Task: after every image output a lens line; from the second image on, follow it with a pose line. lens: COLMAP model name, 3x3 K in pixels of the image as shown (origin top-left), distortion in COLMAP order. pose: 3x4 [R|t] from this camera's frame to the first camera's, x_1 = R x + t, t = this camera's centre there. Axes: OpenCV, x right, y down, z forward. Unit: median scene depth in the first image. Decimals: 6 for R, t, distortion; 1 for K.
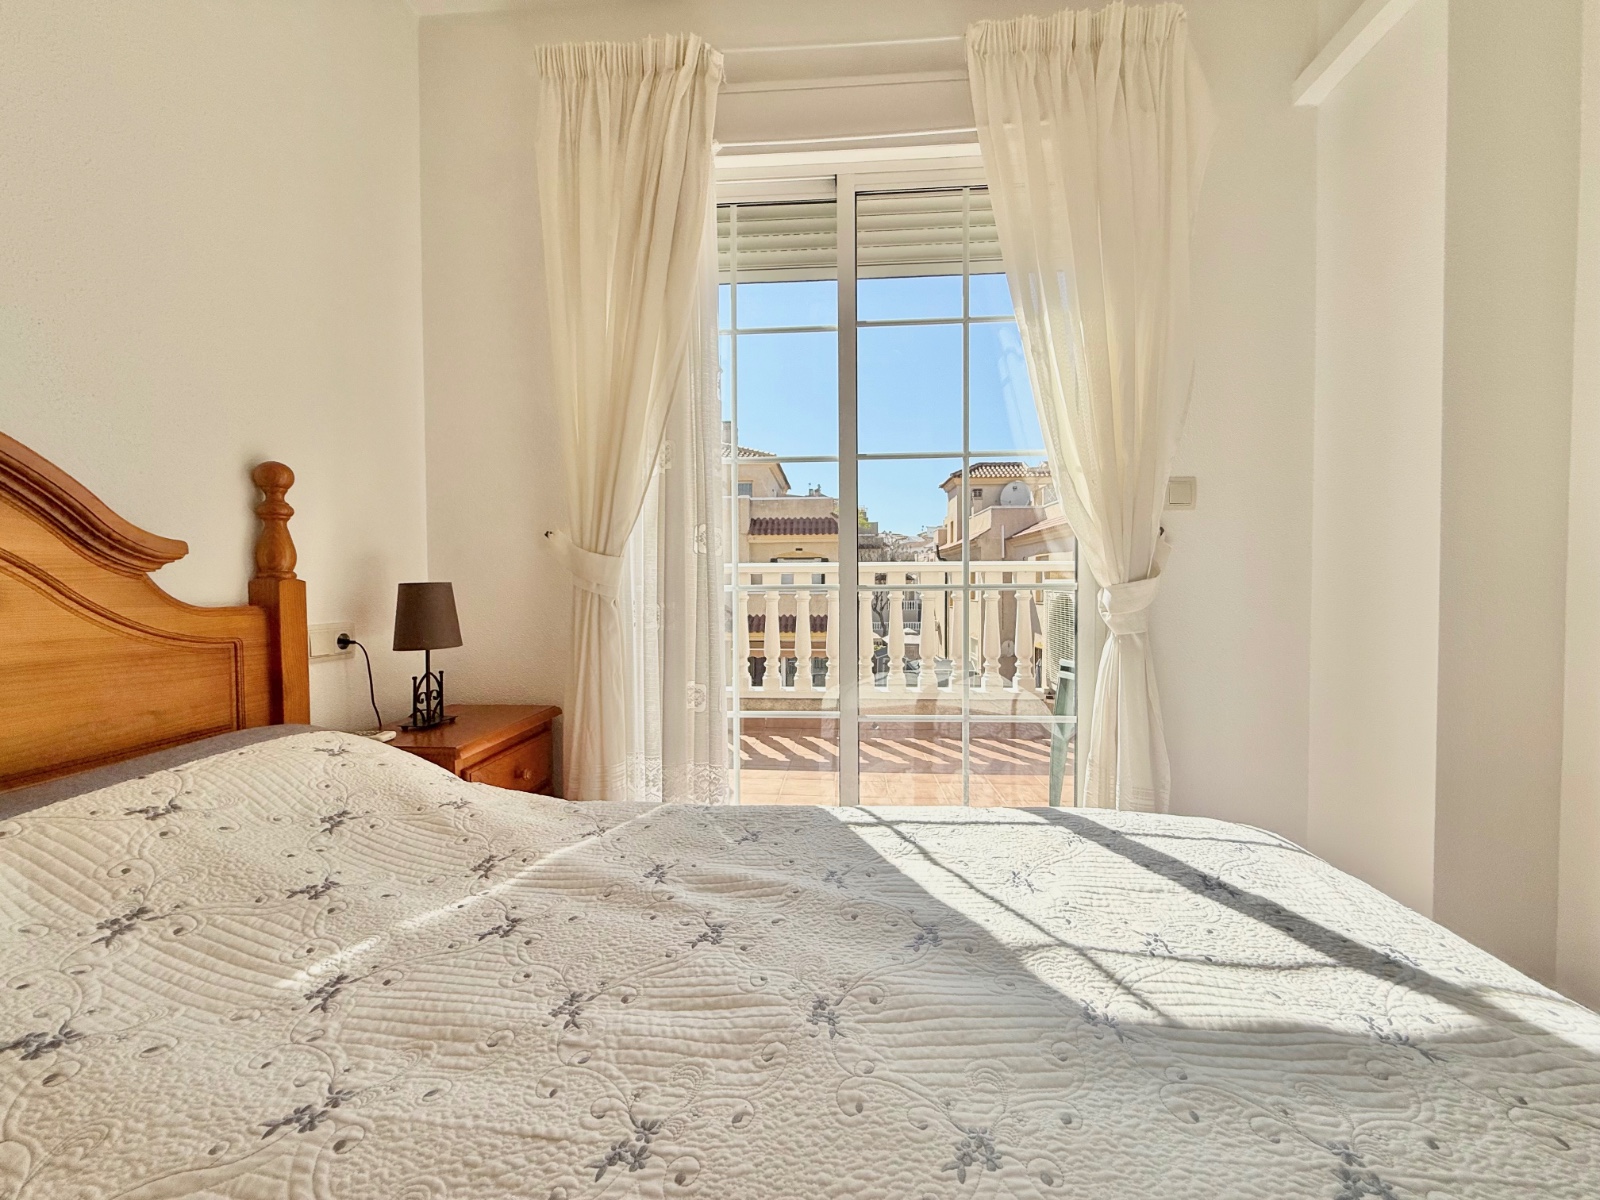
lens RADIAL K [[638.0, 0, 795.2], [0, 638.0, 597.2], [0, 0, 1]] dist [-0.000587, 0.000837]
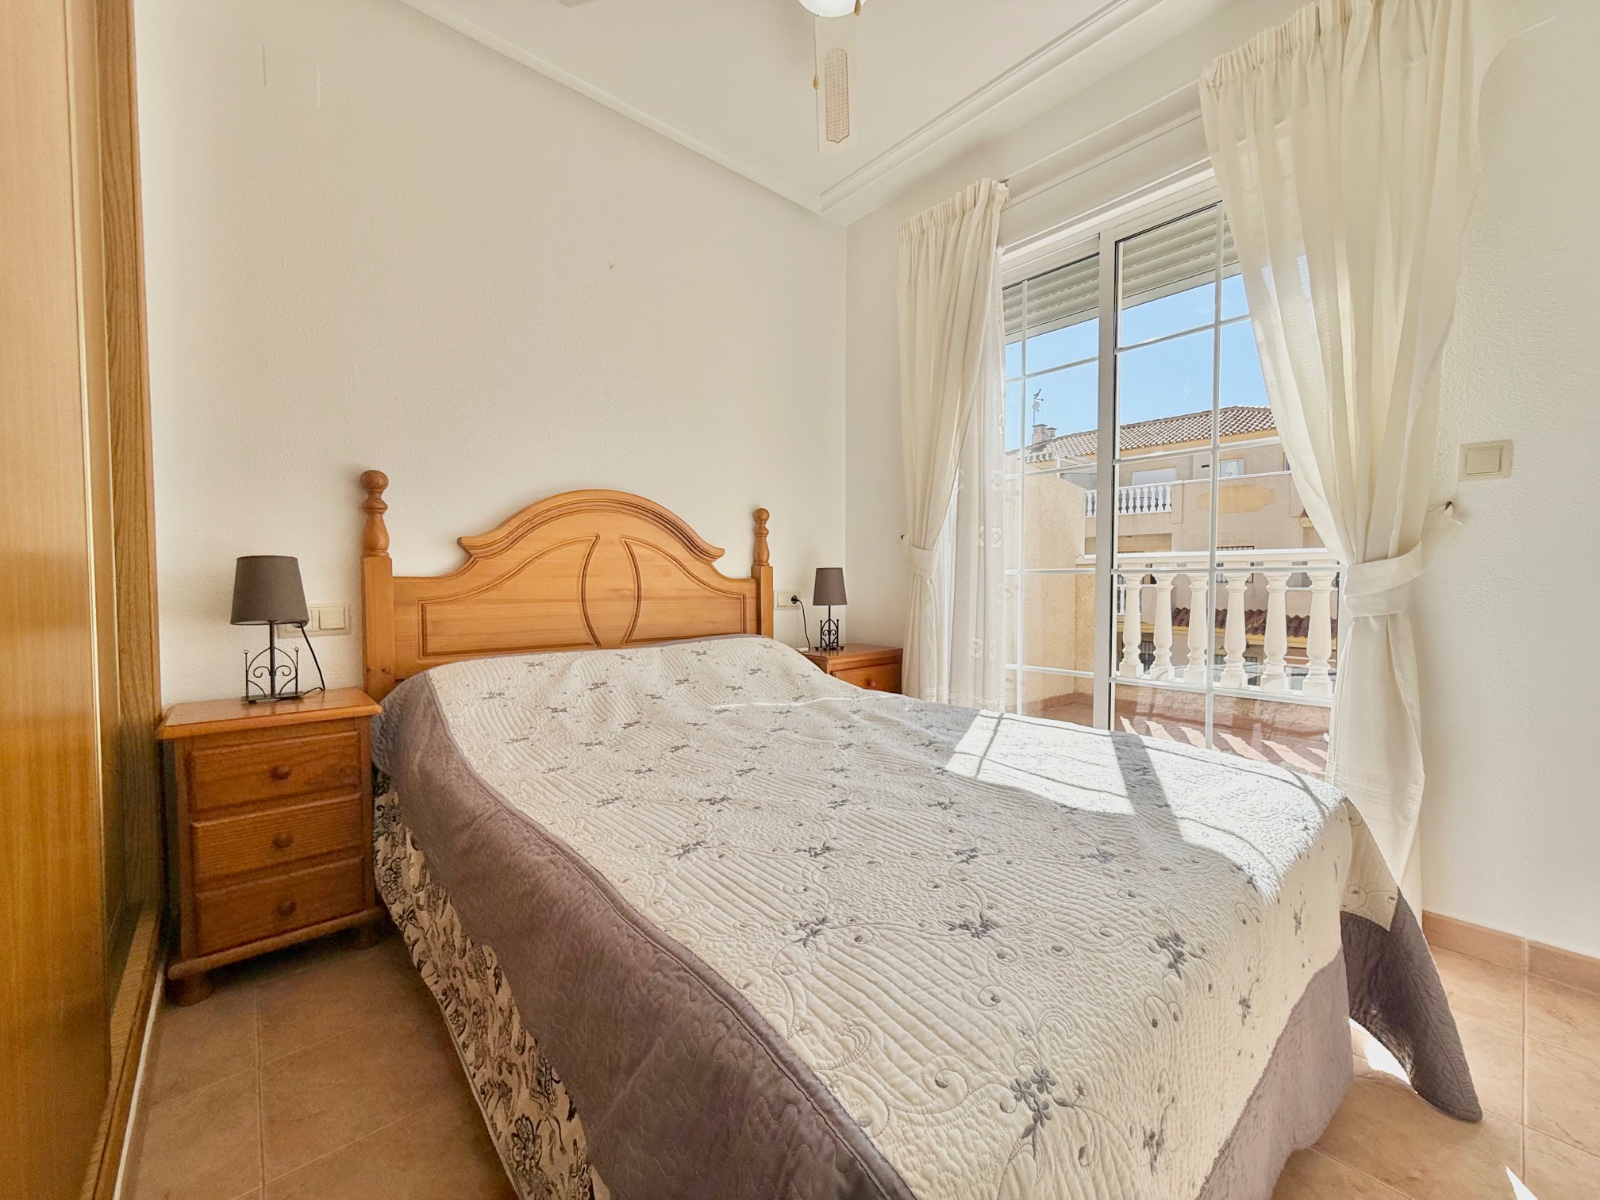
lens RADIAL K [[638.0, 0, 801.5], [0, 638.0, 594.6], [0, 0, 1]] dist [-0.000587, 0.000837]
pose [[0.708846, 0.022894, -0.704992, 0.623455], [-0.019156, 0.999729, 0.013204, 0.030310], [0.705103, 0.004145, 0.709093, -0.307571]]
